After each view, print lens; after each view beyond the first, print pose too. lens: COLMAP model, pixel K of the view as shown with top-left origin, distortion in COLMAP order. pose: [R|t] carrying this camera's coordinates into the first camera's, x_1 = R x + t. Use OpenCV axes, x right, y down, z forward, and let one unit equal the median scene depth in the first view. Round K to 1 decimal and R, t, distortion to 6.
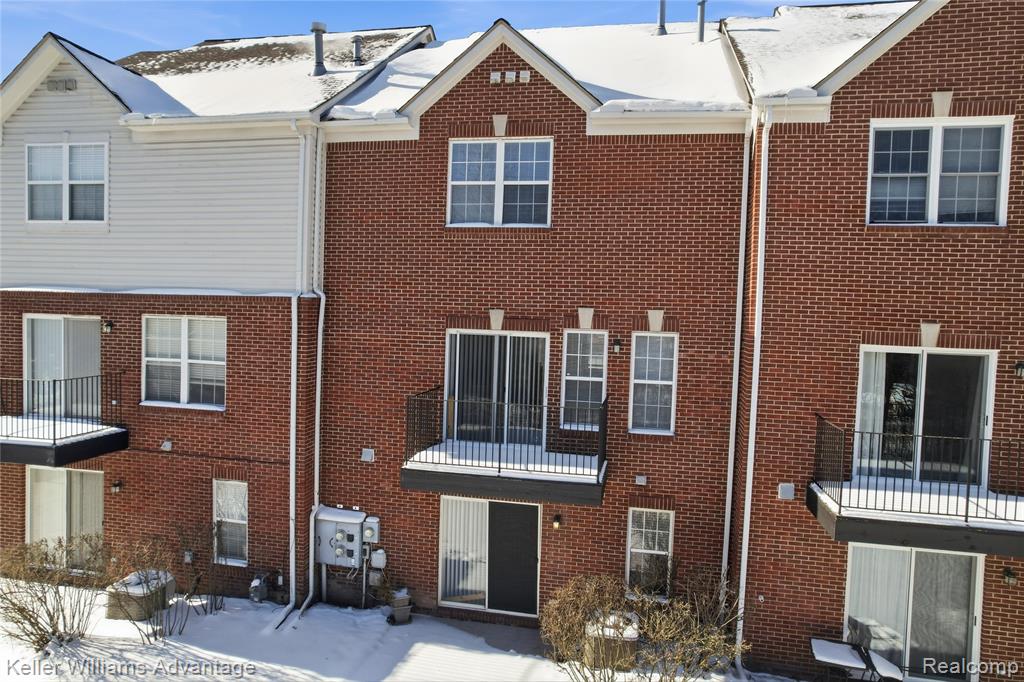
lens RADIAL K [[643.8, 0, 512.0], [0, 643.8, 341.0], [0, 0, 1]] dist [-0.055835, 0.039206]
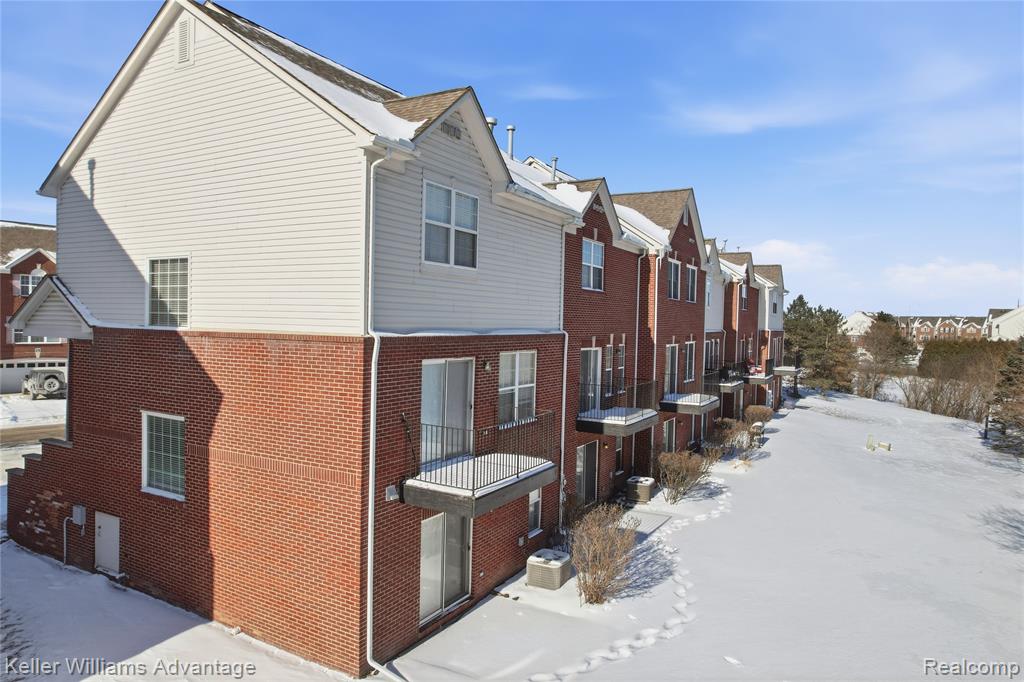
lens RADIAL K [[659.2, 0, 527.9], [0, 659.2, 343.6], [0, 0, 1]] dist [-0.037631, -0.001294]
pose [[0.292896, -0.053827, 0.954628, -1.699808], [0.039938, 0.998232, 0.044032, -0.107606], [-0.955310, 0.025229, 0.294528, 0.586284]]
